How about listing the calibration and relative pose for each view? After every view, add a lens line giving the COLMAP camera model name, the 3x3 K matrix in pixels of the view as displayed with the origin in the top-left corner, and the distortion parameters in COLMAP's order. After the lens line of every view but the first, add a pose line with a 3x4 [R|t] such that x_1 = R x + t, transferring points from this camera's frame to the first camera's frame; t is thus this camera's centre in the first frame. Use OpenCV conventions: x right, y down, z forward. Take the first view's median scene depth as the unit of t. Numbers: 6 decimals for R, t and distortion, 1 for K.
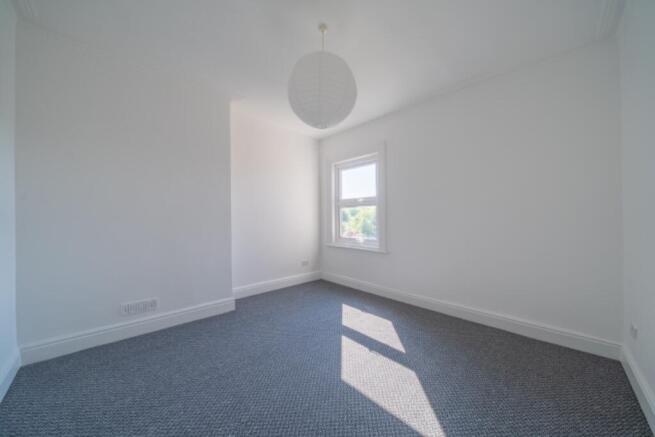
lens RADIAL K [[227.6, 0, 326.4], [0, 227.6, 217.4], [0, 0, 1]] dist [-0.002074, -0.000177]
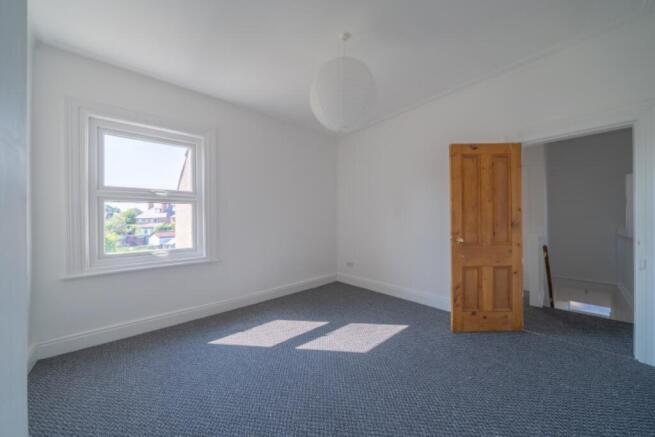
lens RADIAL K [[227.6, 0, 325.9], [0, 227.6, 214.2], [0, 0, 1]] dist [-0.002074, -0.000177]
pose [[0.039906, 0.003550, 0.999197, -0.562714], [-0.012339, 0.999919, -0.003060, -0.020183], [-0.999127, -0.012207, 0.039947, 0.552907]]
